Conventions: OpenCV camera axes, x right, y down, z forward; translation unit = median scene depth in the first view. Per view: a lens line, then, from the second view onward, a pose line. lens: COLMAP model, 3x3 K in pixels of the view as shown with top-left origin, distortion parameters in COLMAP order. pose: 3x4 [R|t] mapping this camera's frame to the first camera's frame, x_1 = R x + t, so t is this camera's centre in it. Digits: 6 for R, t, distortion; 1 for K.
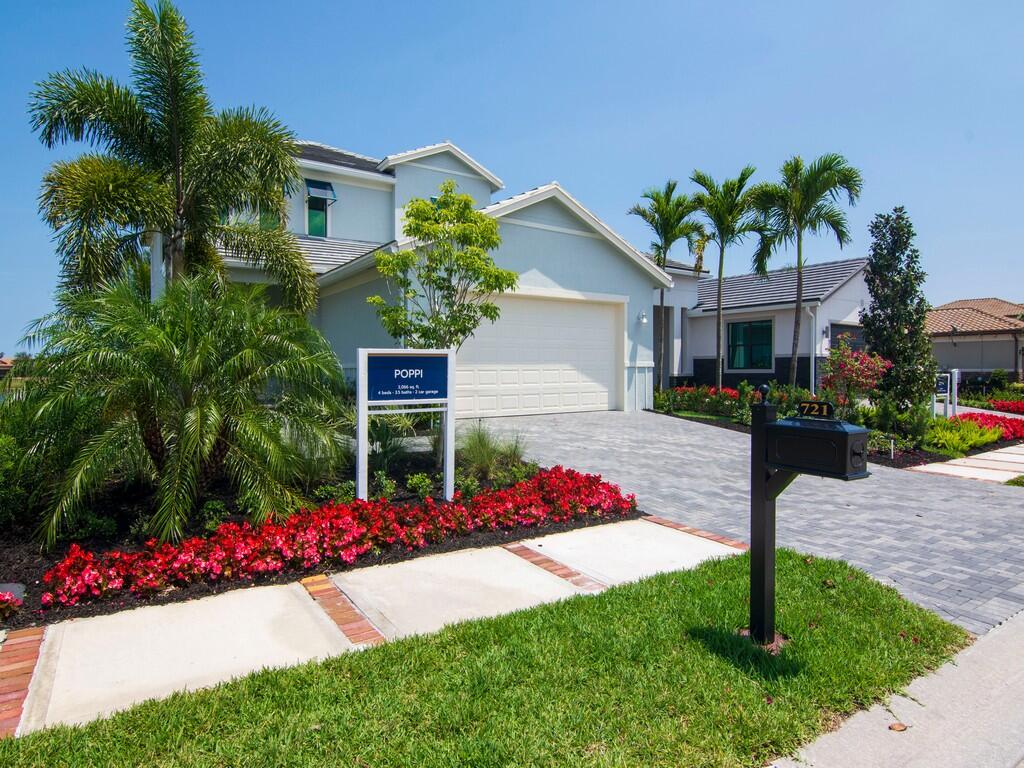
lens RADIAL K [[574.9, 0, 525.1], [0, 574.9, 384.9], [0, 0, 1]] dist [0.005392, -0.022966]
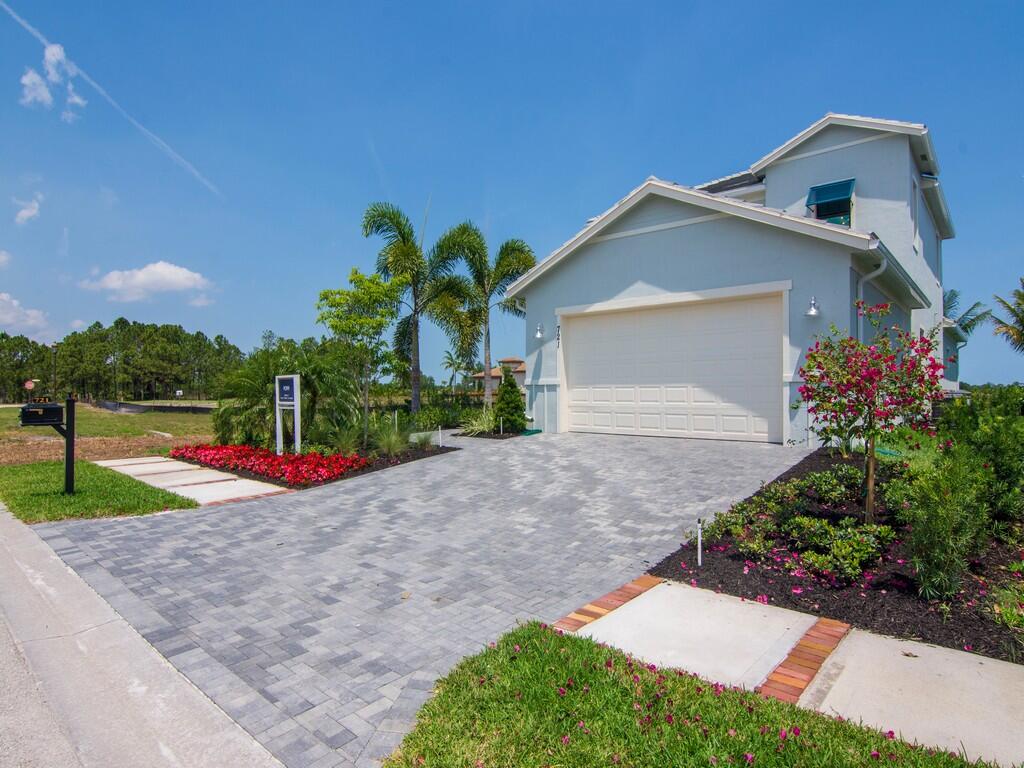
lens RADIAL K [[574.9, 0, 525.1], [0, 574.9, 384.9], [0, 0, 1]] dist [0.005392, -0.022966]
pose [[0.261180, -0.009452, -0.965244, 1.013981], [-0.026857, 0.999494, -0.017054, -0.010741], [0.964916, 0.030378, 0.260794, 0.689400]]
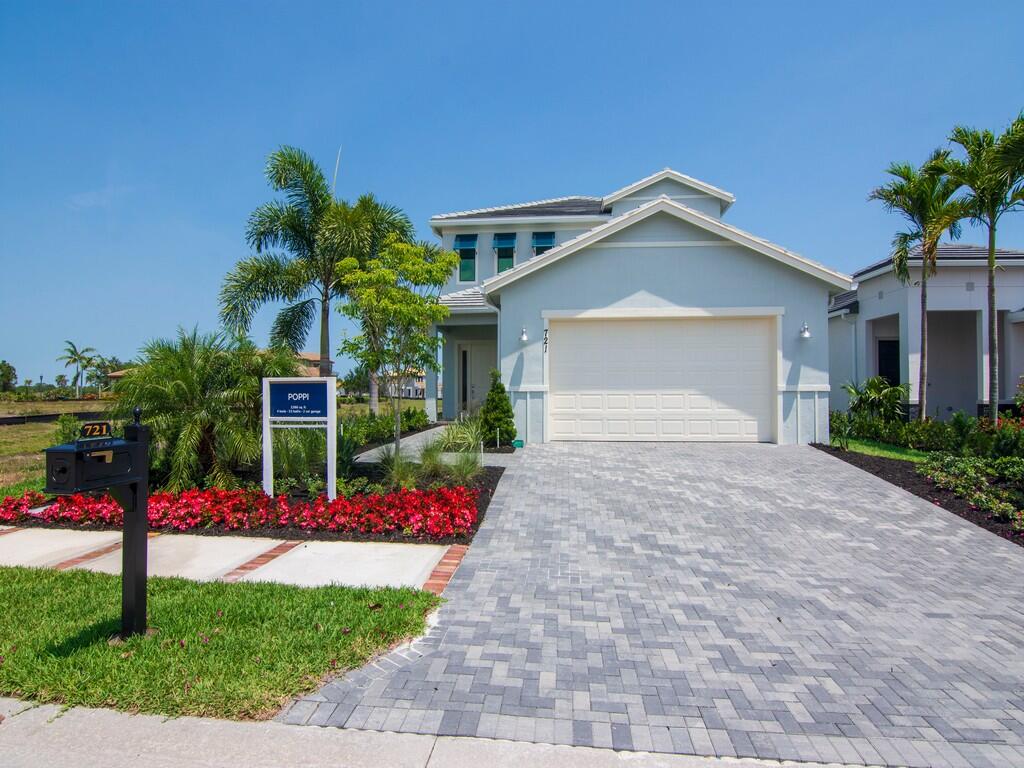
lens RADIAL K [[554.2, 0, 527.8], [0, 554.2, 382.3], [0, 0, 1]] dist [0.004487, -0.013462]
pose [[0.777903, -0.010921, -0.628290, 0.527163], [-0.019255, 0.998965, -0.041205, -0.005838], [0.628090, 0.044151, 0.776887, 0.196479]]
